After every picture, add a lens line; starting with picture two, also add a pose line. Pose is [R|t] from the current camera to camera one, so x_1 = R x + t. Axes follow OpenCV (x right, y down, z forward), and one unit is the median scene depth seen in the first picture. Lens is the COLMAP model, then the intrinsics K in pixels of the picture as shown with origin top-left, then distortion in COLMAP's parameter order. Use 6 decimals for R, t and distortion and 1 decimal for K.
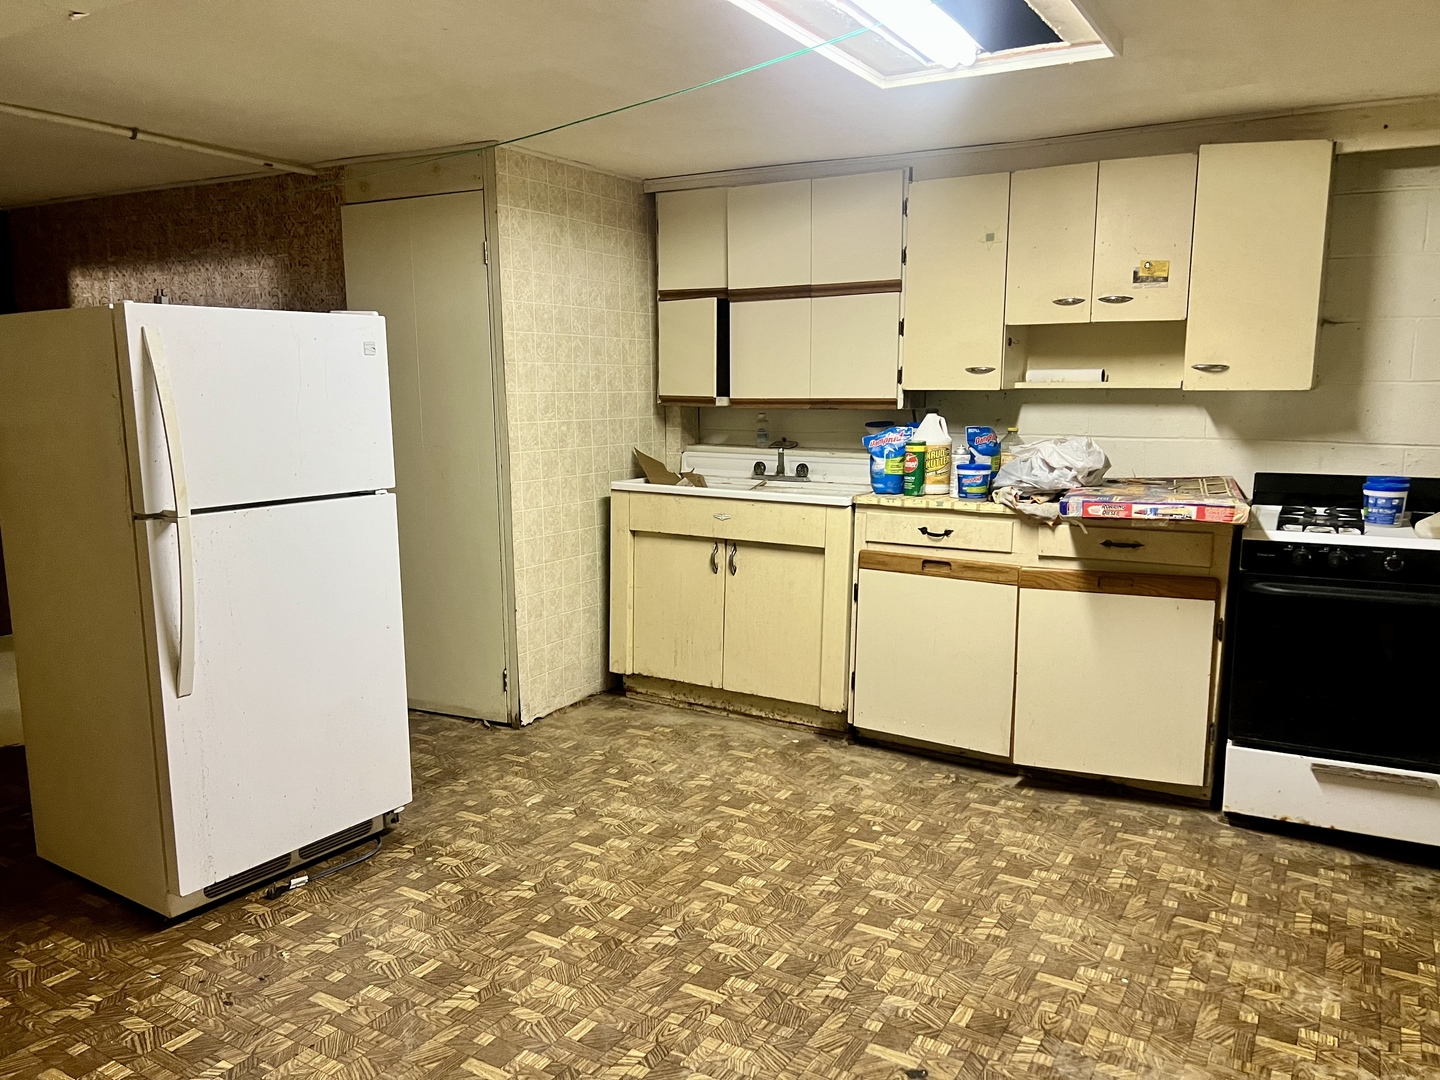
lens RADIAL K [[1091.4, 0, 725.5], [0, 1091.4, 548.0], [0, 0, 1]] dist [0.042366, -0.038979]
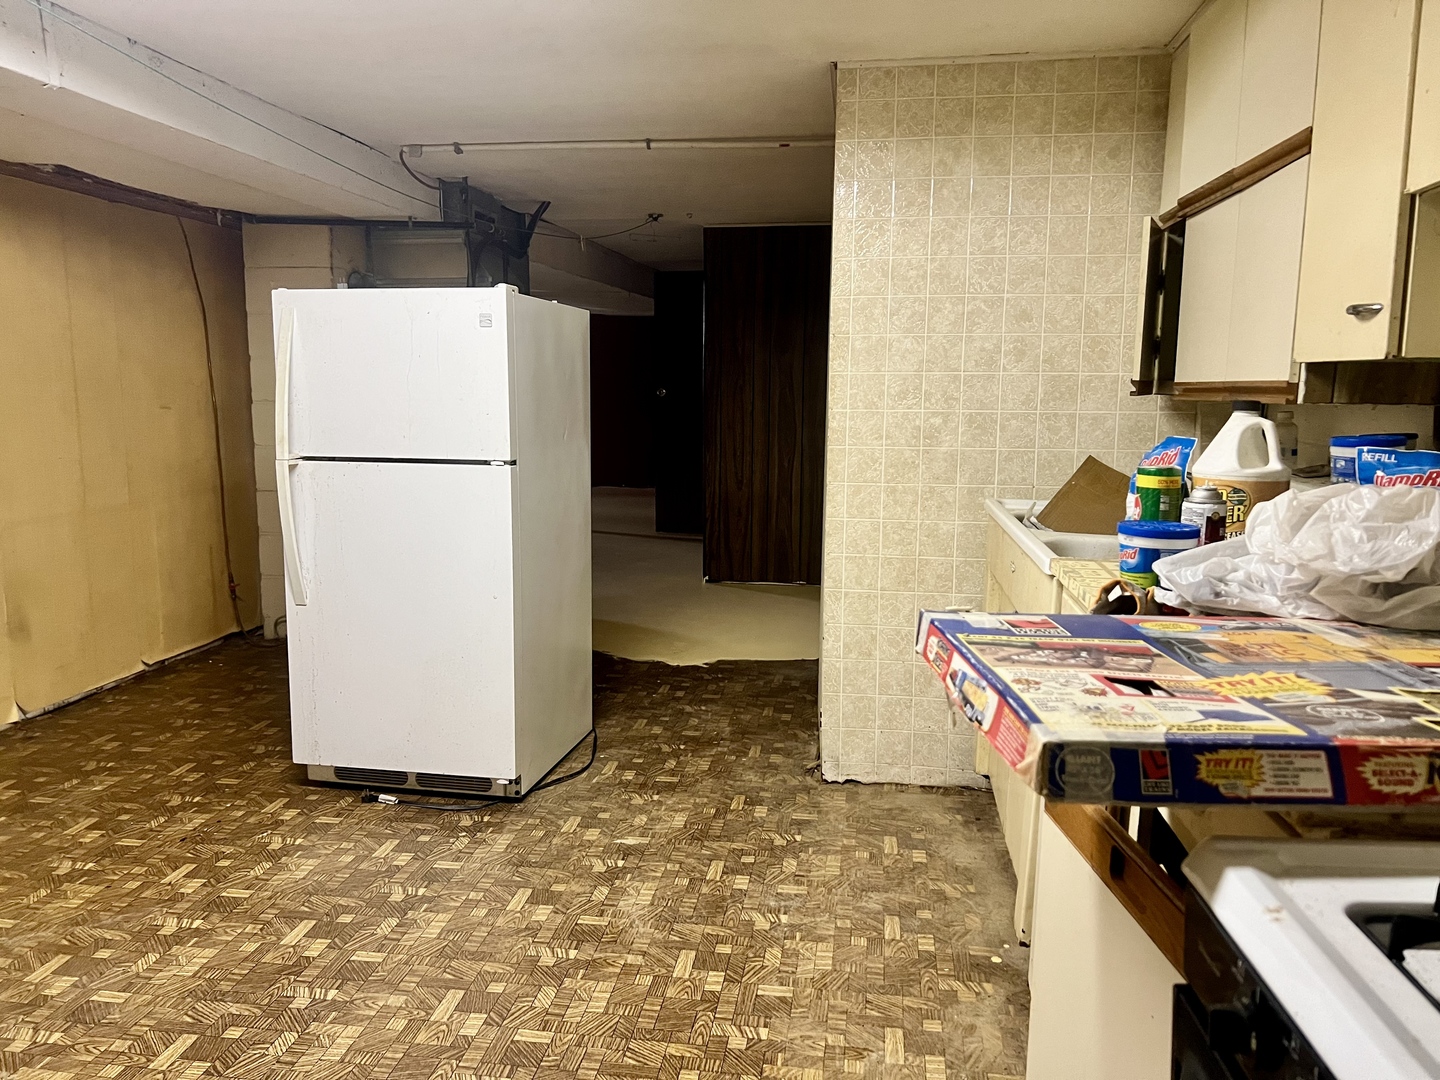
lens RADIAL K [[1091.4, 0, 714.0], [0, 1091.4, 532.3], [0, 0, 1]] dist [0.042366, -0.038979]
pose [[0.369363, 0.131091, -0.919992, 0.577716], [-0.149865, 0.985444, 0.080249, -0.082629], [0.917121, 0.108233, 0.383633, 0.670689]]
